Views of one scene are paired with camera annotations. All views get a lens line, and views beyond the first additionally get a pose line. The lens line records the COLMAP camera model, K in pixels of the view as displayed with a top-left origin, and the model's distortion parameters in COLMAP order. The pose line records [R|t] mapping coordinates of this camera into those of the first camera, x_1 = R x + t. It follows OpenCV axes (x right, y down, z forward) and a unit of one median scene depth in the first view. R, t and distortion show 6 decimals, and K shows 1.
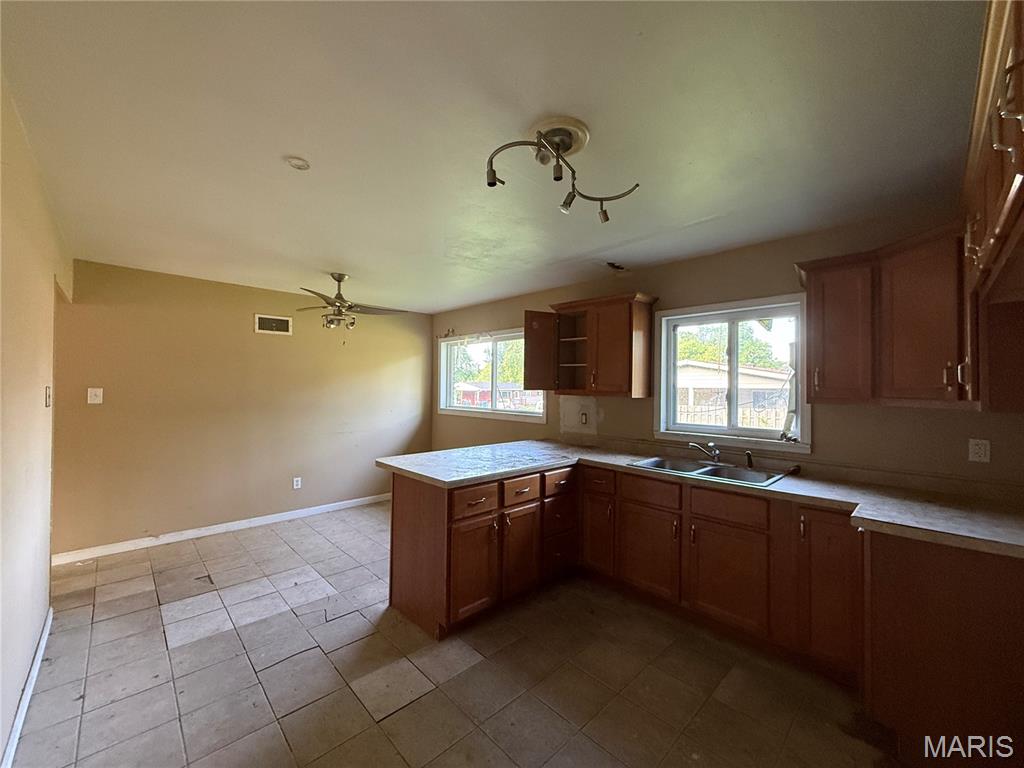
lens RADIAL K [[407.7, 0, 506.1], [0, 407.7, 381.8], [0, 0, 1]] dist [0.000675, -0.000170]
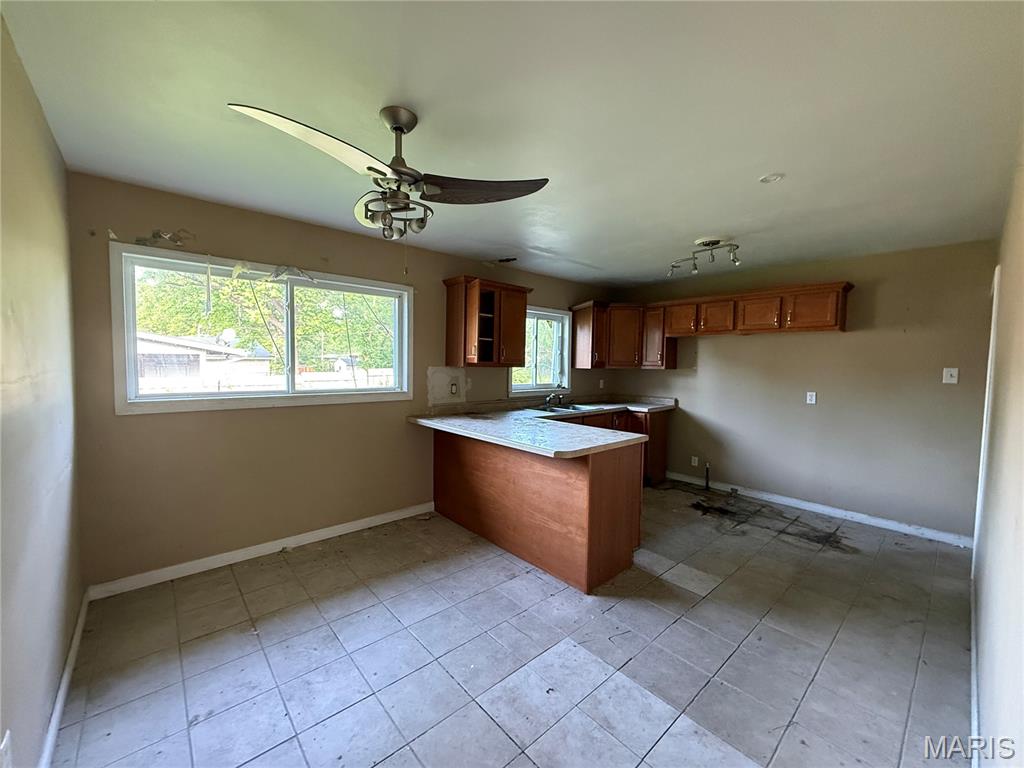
lens RADIAL K [[407.7, 0, 510.7], [0, 407.7, 382.0], [0, 0, 1]] dist [0.000675, -0.000170]
pose [[0.034254, -0.060868, 0.997558, -0.867930], [-0.030136, 0.997627, 0.061907, 0.003243], [-0.998959, -0.032183, 0.032338, 0.837336]]
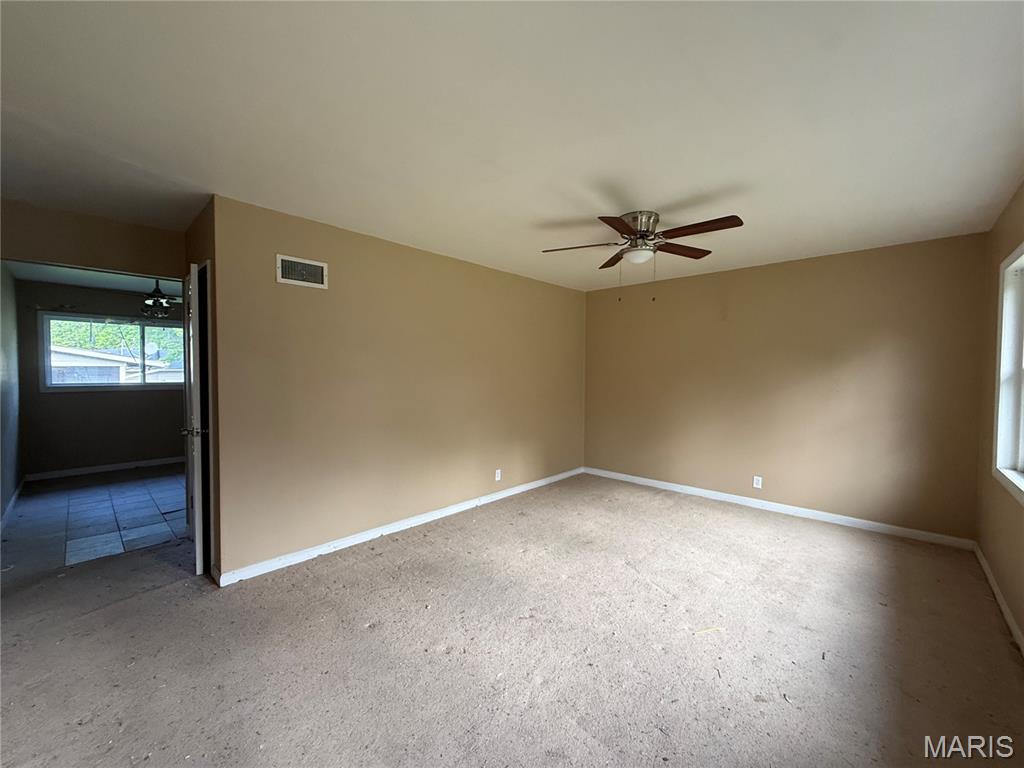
lens RADIAL K [[407.7, 0, 505.5], [0, 407.7, 382.7], [0, 0, 1]] dist [0.000675, -0.000170]
pose [[-0.064801, -0.041083, 0.997052, -1.697458], [-0.018855, 0.999024, 0.039938, -0.001277], [-0.997720, -0.016212, -0.065512, 0.028391]]
